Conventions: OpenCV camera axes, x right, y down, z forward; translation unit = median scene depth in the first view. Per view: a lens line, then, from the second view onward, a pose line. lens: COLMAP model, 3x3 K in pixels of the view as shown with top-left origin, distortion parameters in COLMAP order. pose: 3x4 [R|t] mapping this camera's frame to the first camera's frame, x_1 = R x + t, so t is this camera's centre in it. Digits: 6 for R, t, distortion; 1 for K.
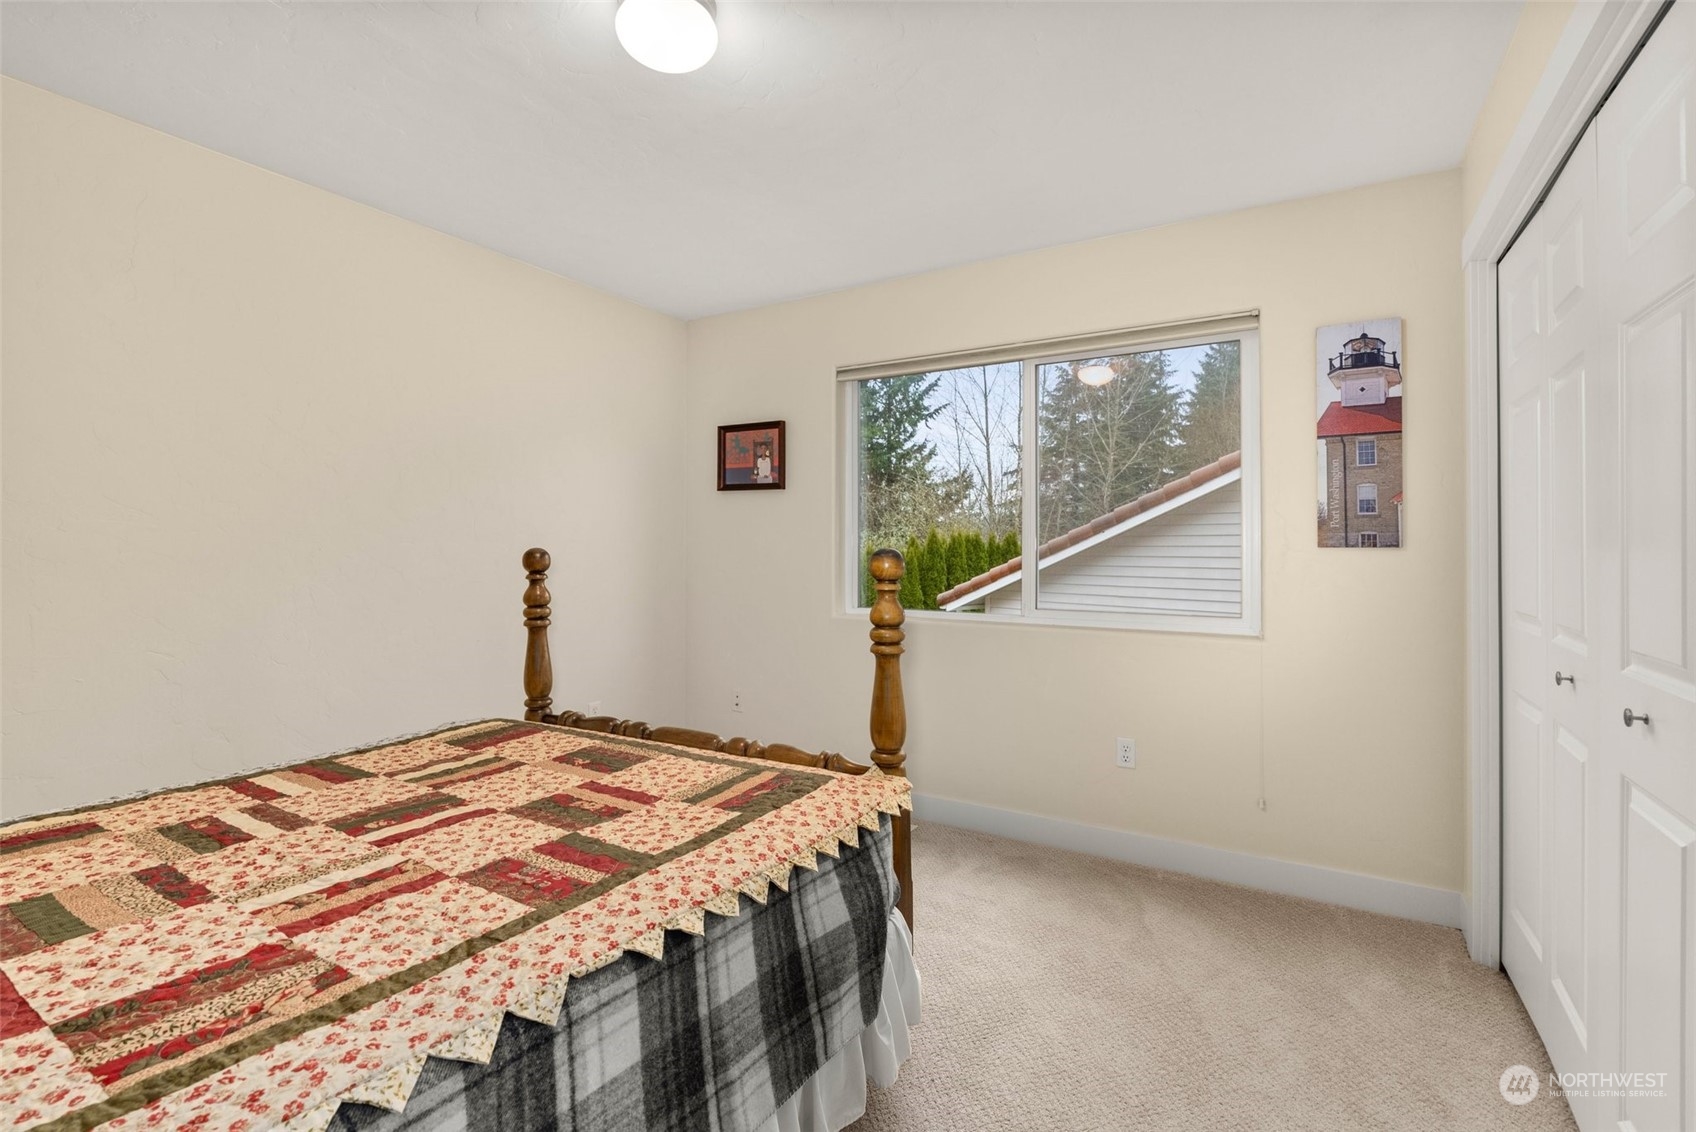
lens RADIAL K [[775.6, 0, 847.0], [0, 775.6, 559.0], [0, 0, 1]] dist [0.000482, 0.000168]
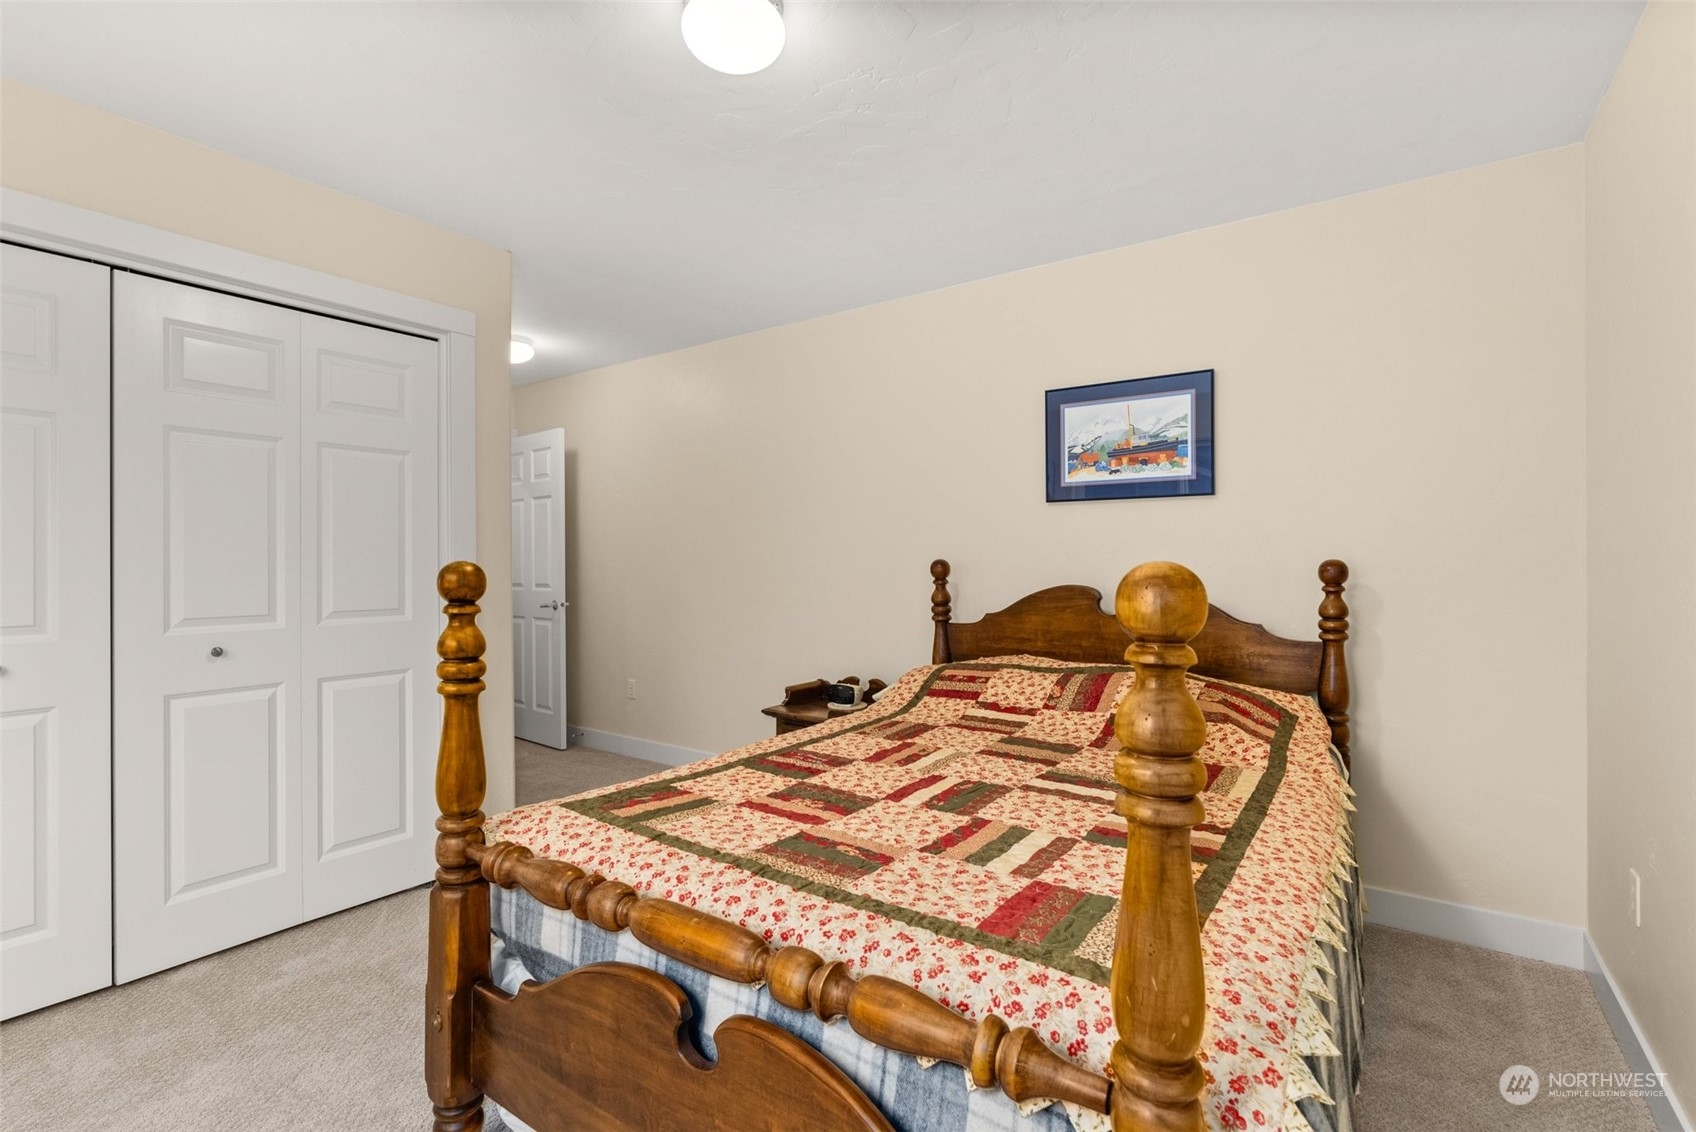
lens RADIAL K [[775.6, 0, 847.5], [0, 775.6, 559.3], [0, 0, 1]] dist [0.000482, 0.000168]
pose [[-0.996939, 0.013756, 0.076962, -0.546465], [0.014353, 0.999871, 0.007213, -0.028775], [-0.076853, 0.008296, -0.997008, 2.352438]]
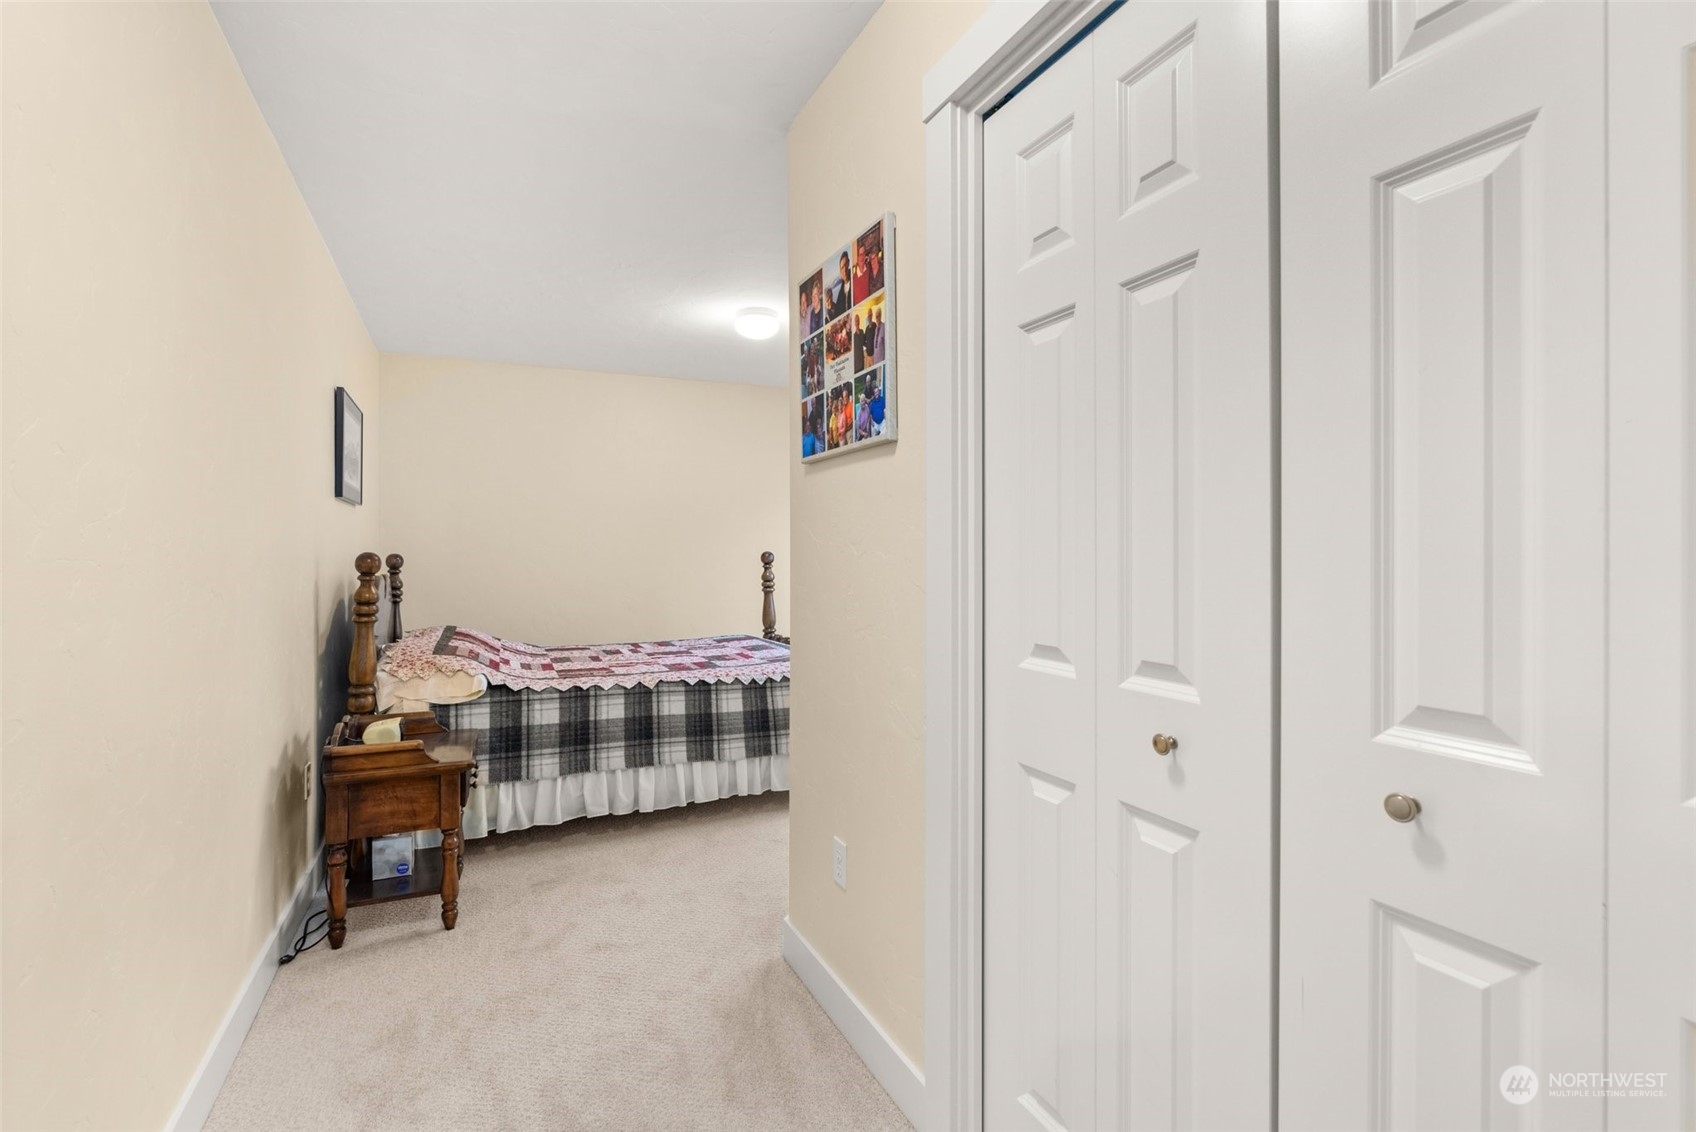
lens RADIAL K [[775.6, 0, 847.2], [0, 775.6, 560.0], [0, 0, 1]] dist [0.000482, 0.000168]
pose [[0.838742, -0.003691, -0.544516, 1.467950], [0.003460, 0.999993, -0.001448, 0.019899], [0.544518, -0.000670, 0.838749, -0.938312]]
